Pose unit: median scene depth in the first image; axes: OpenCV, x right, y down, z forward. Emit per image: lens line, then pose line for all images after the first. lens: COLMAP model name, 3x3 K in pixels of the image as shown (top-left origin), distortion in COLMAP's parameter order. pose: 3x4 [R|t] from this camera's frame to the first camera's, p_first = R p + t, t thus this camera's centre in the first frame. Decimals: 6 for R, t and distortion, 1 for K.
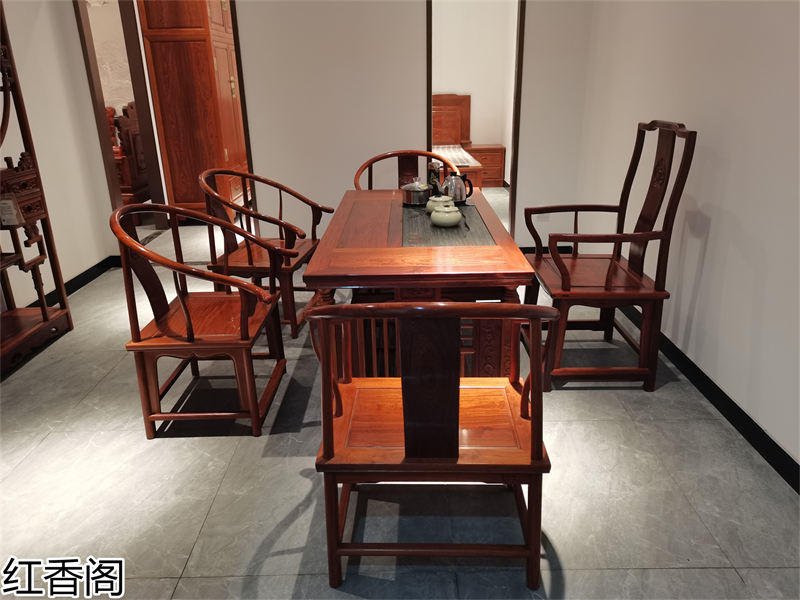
lens RADIAL K [[607.2, 0, 398.4], [0, 607.2, 300.8], [0, 0, 1]] dist [0.036717, -0.018832]
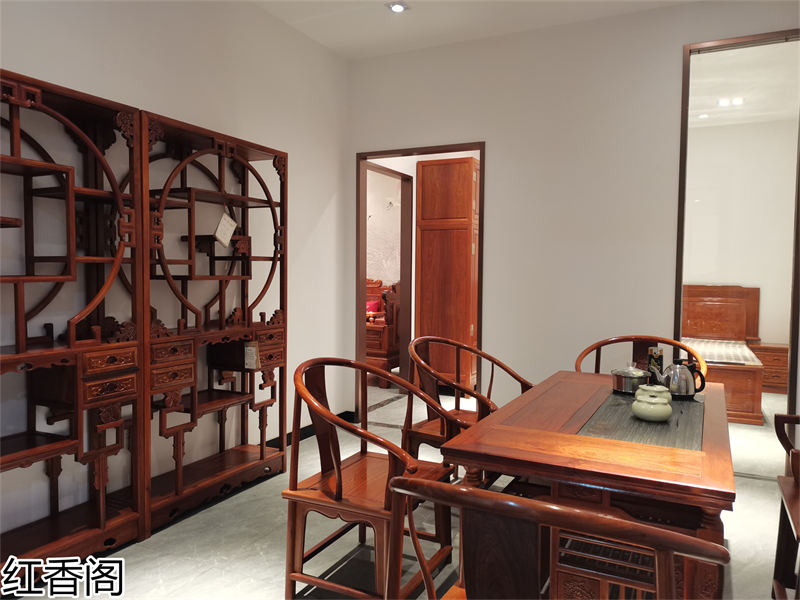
lens RADIAL K [[607.2, 0, 400.5], [0, 607.2, 298.9], [0, 0, 1]] dist [0.036717, -0.018832]
pose [[0.894695, 0.050362, -0.443829, 0.117992], [-0.180794, 0.949425, -0.256722, -0.004538], [0.408453, 0.309930, 0.858551, 0.087226]]
